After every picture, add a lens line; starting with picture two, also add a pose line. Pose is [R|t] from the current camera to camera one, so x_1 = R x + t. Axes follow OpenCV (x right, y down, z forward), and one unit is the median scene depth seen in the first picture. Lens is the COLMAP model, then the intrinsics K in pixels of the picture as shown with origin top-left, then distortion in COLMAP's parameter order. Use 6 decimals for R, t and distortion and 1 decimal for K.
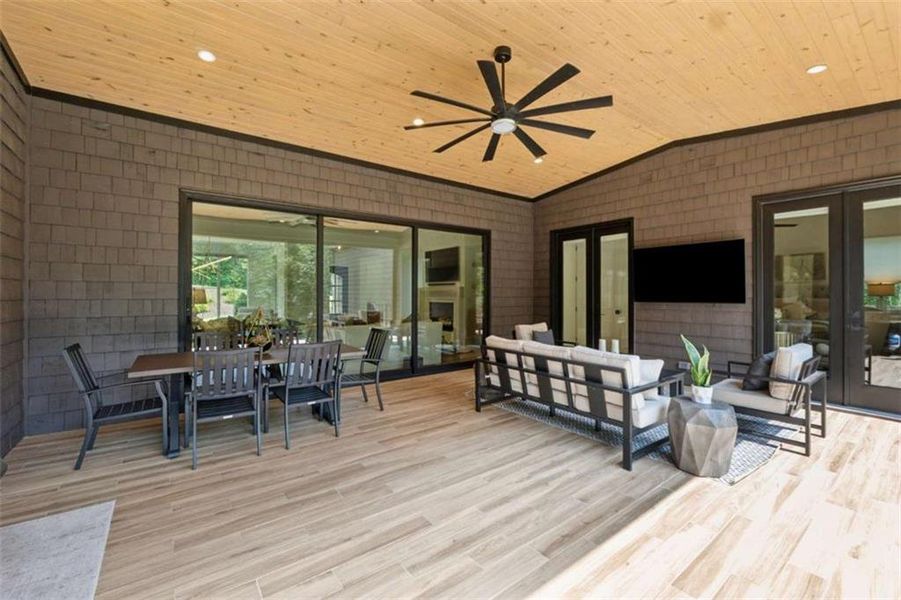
lens RADIAL K [[380.3, 0, 454.0], [0, 380.3, 296.2], [0, 0, 1]] dist [-0.001820, 0.000422]
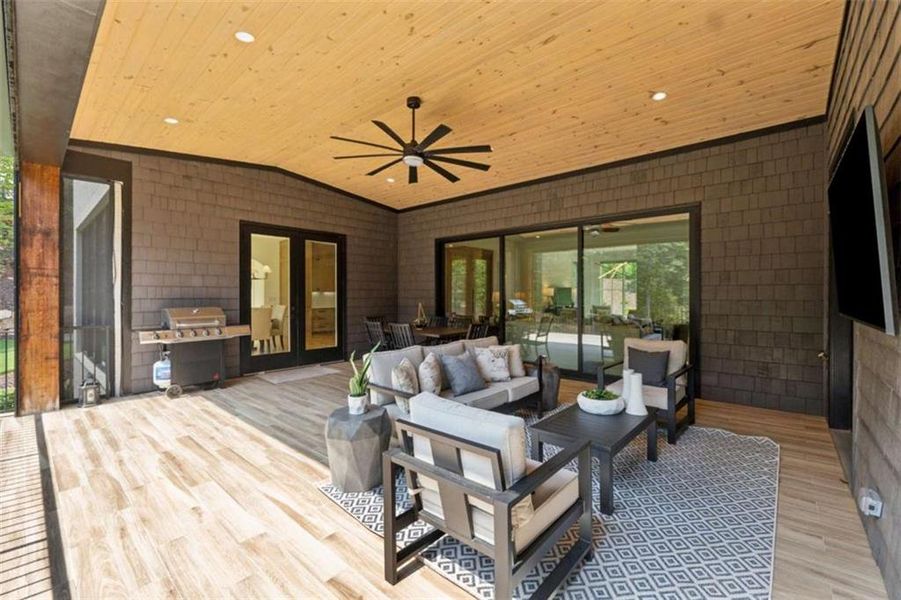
lens RADIAL K [[380.3, 0, 451.7], [0, 380.3, 297.8], [0, 0, 1]] dist [-0.001820, 0.000422]
pose [[0.186328, 0.003380, -0.982482, 2.120747], [-0.002763, 0.999992, 0.002917, 0.003192], [0.982484, 0.002171, 0.186336, 1.395459]]
